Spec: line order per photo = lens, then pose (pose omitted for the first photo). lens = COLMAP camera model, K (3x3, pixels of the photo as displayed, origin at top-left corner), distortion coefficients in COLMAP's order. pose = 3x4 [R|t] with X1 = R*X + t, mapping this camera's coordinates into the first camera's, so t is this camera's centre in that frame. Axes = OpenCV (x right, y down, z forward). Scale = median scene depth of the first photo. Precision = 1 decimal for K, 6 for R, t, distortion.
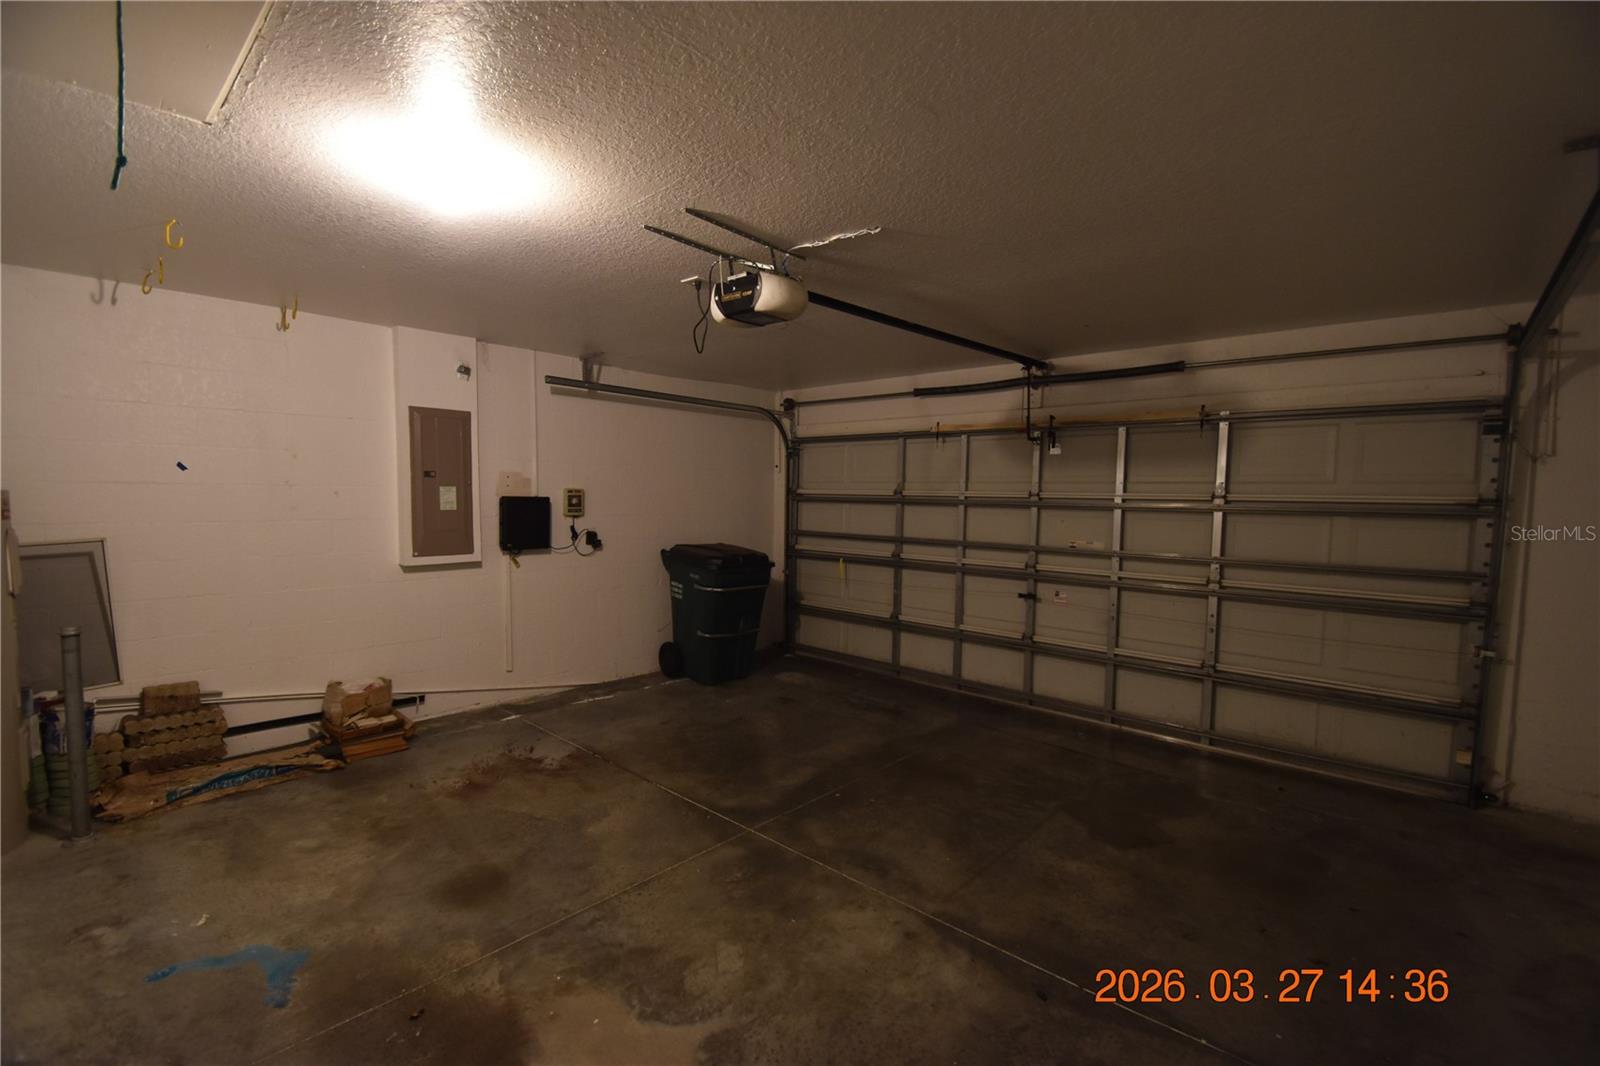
lens RADIAL K [[701.3, 0, 797.4], [0, 701.3, 536.0], [0, 0, 1]] dist [0.015078, -0.018534]
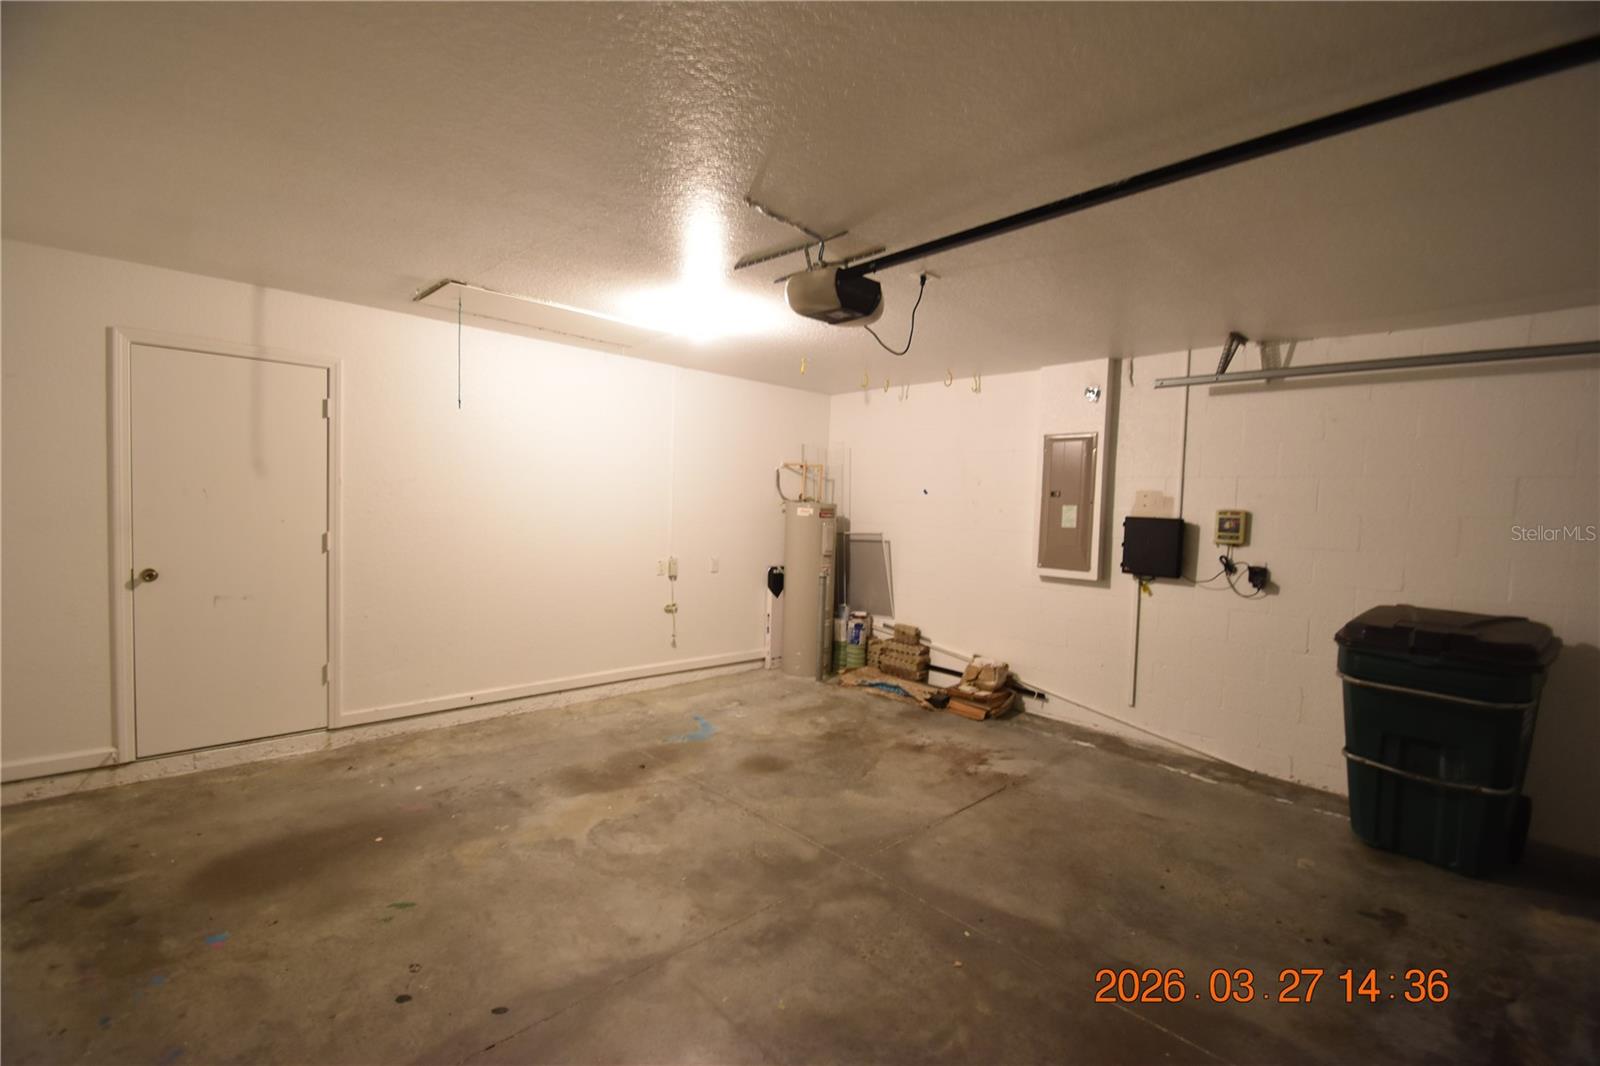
lens RADIAL K [[701.3, 0, 797.4], [0, 701.3, 536.0], [0, 0, 1]] dist [0.015078, -0.018534]
pose [[-0.072097, 0.029348, -0.996966, 0.627905], [-0.094607, 0.994859, 0.036128, -0.025330], [0.992901, 0.096925, -0.068949, 0.707816]]
